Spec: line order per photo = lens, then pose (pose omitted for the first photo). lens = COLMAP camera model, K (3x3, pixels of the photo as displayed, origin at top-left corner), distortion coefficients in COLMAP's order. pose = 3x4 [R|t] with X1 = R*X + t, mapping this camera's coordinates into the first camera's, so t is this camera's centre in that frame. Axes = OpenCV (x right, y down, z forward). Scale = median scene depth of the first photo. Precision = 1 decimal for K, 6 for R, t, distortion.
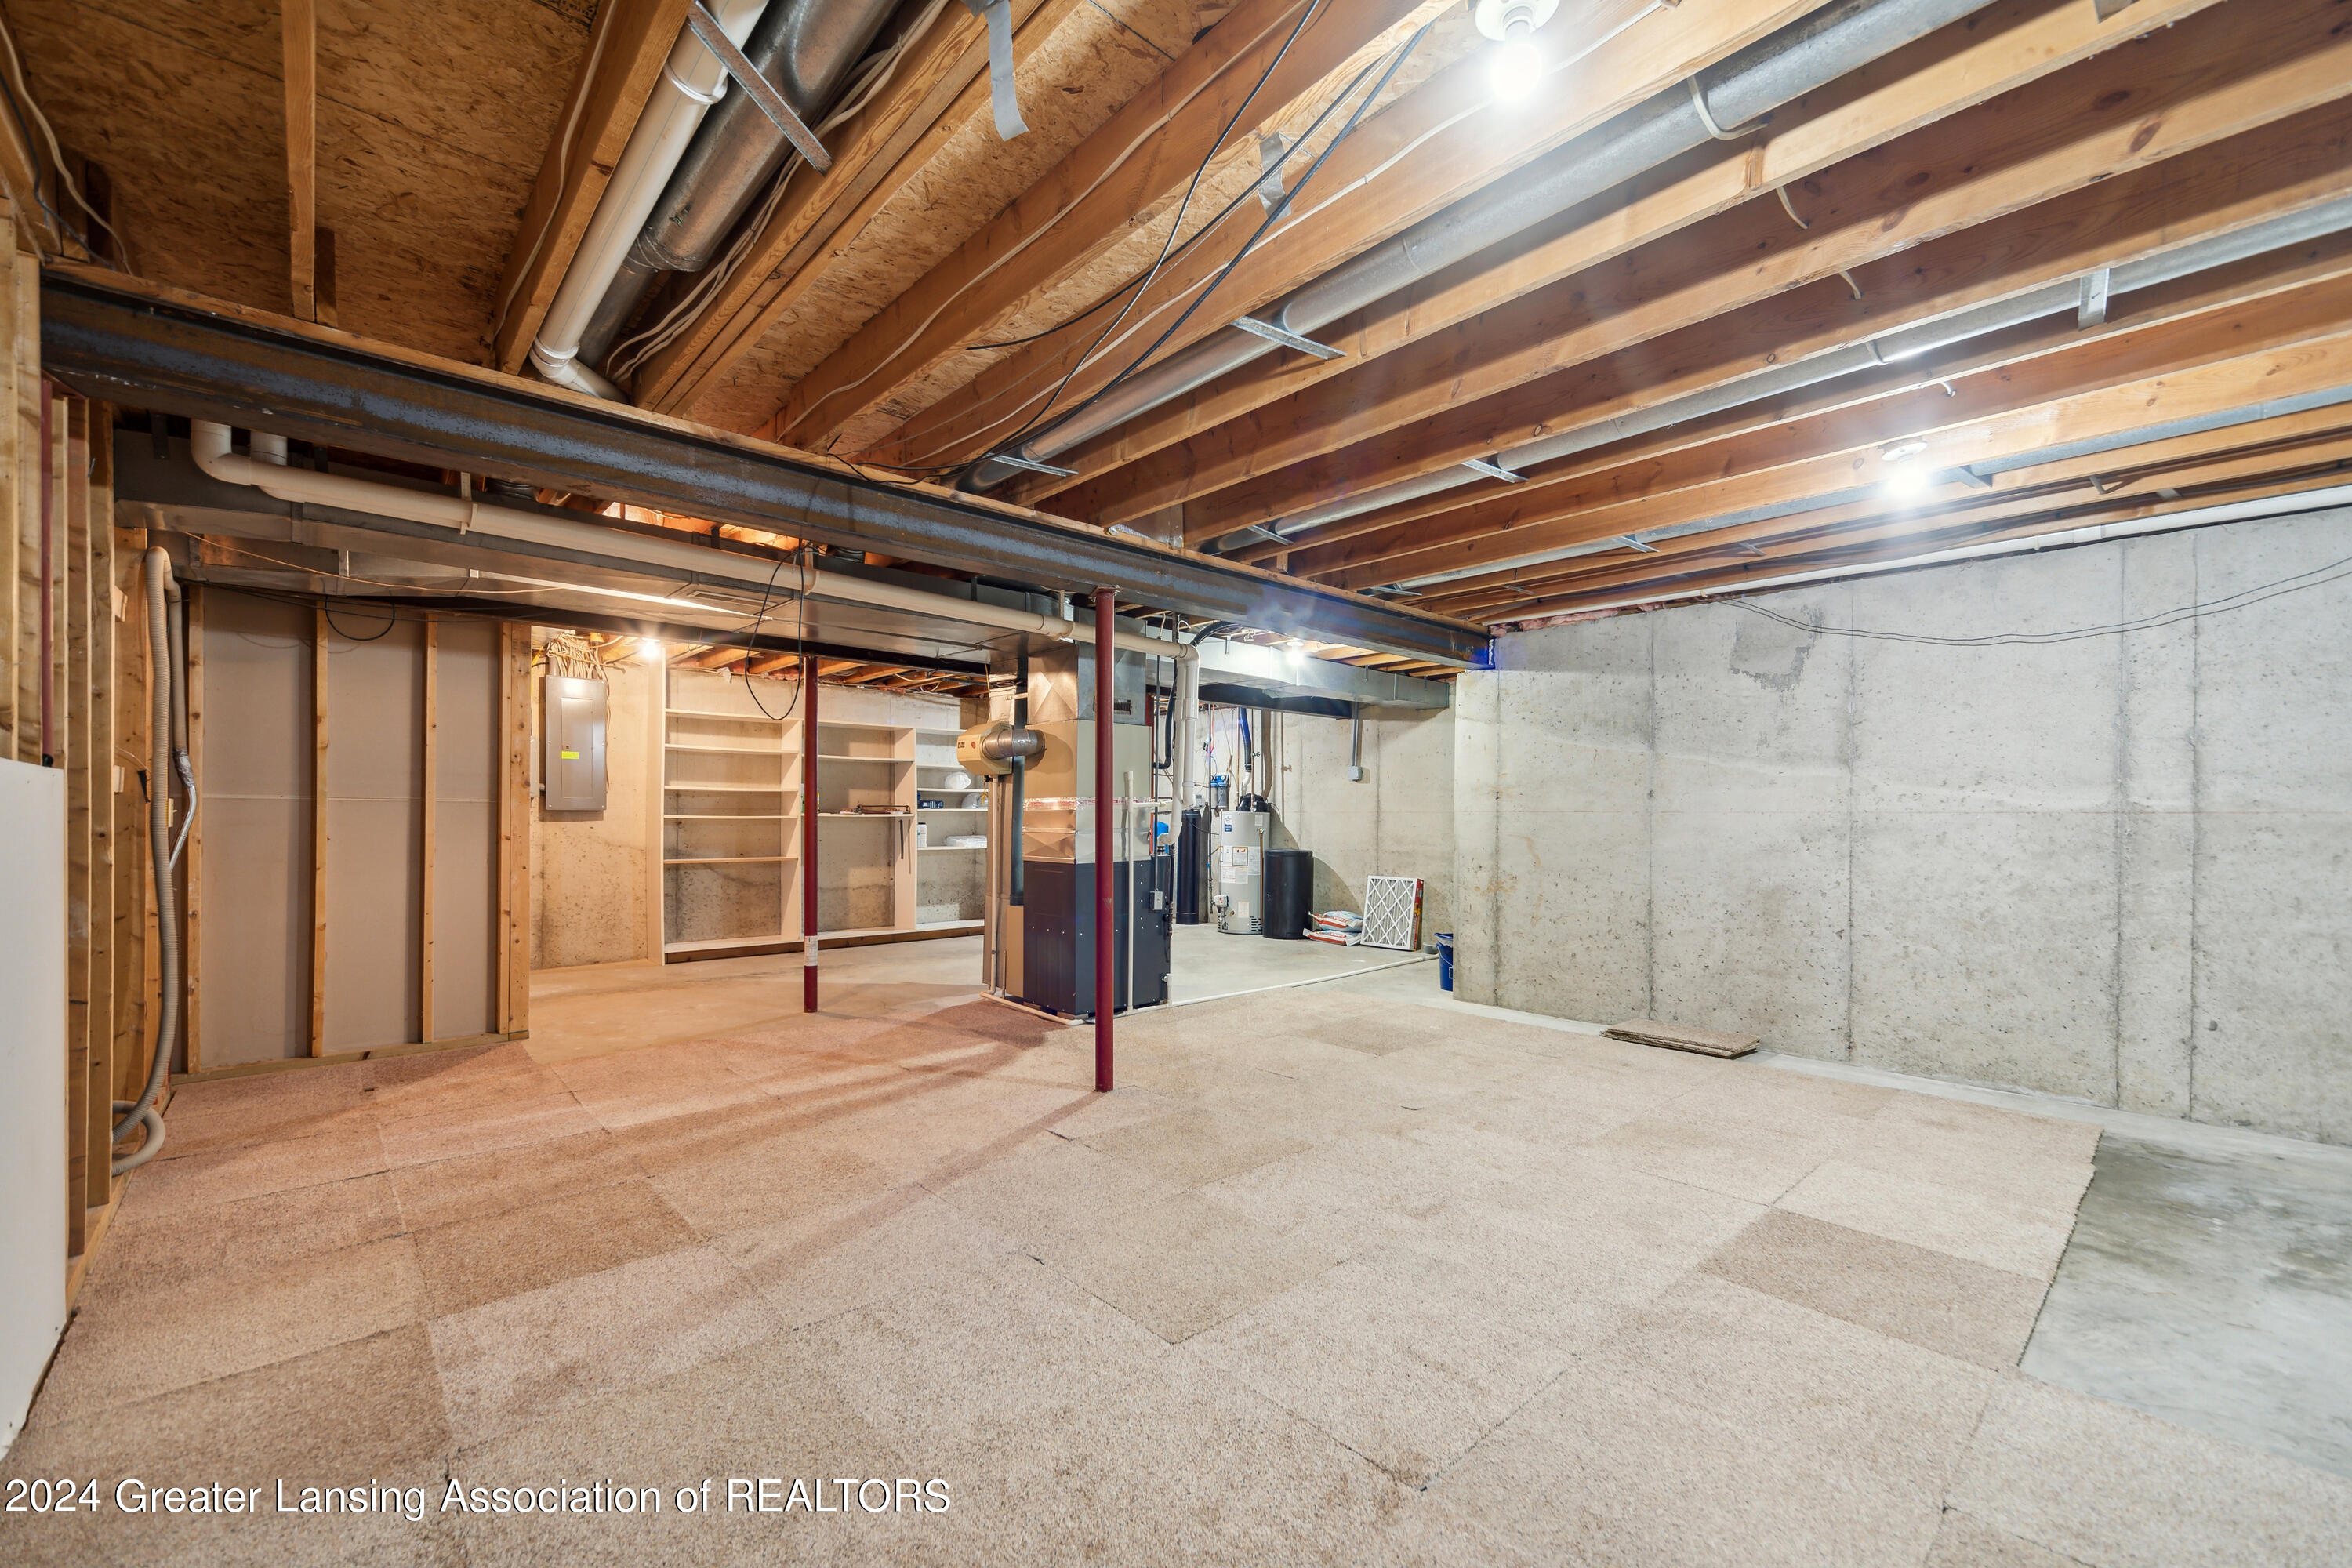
lens RADIAL K [[968.1, 0, 1175.6], [0, 968.1, 800.5], [0, 0, 1]] dist [0.002865, 0.000363]
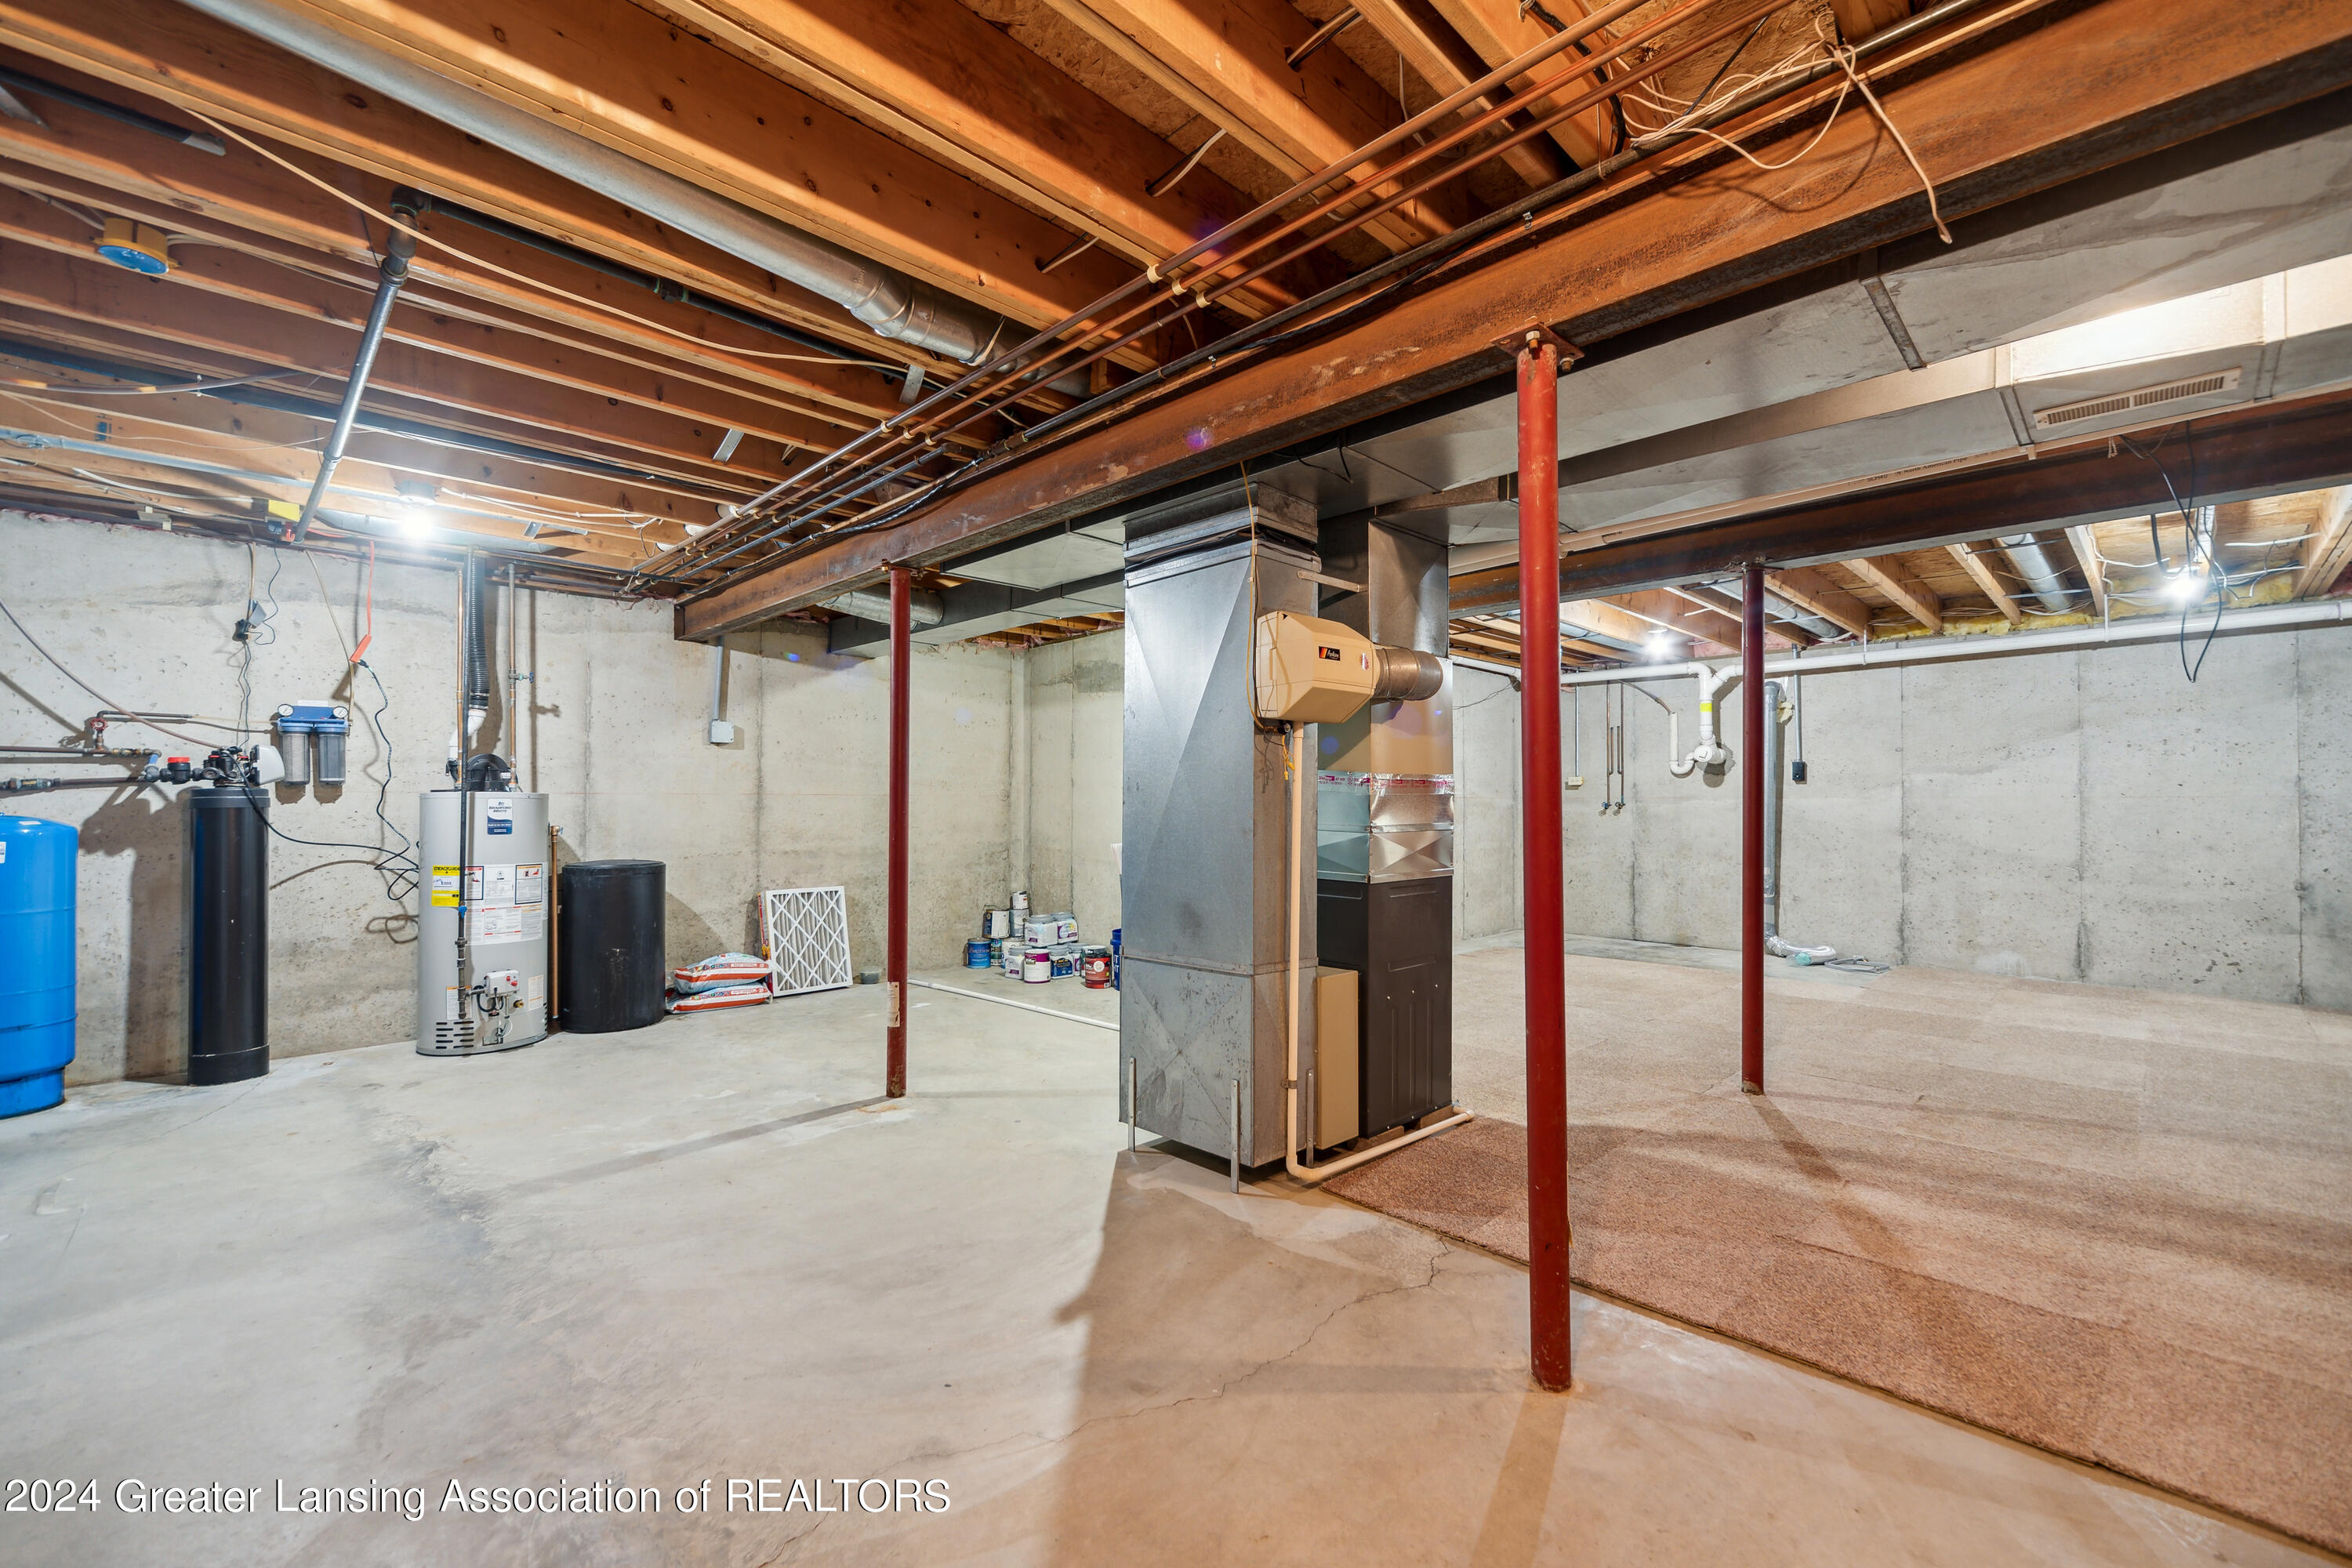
lens RADIAL K [[968.1, 0, 1175.6], [0, 968.1, 800.5], [0, 0, 1]] dist [0.002865, 0.000363]
pose [[-0.045110, -0.005120, 0.998969, -0.942663], [-0.015922, 0.999864, 0.004406, 0.017754], [-0.998855, -0.015707, -0.045185, 1.521836]]
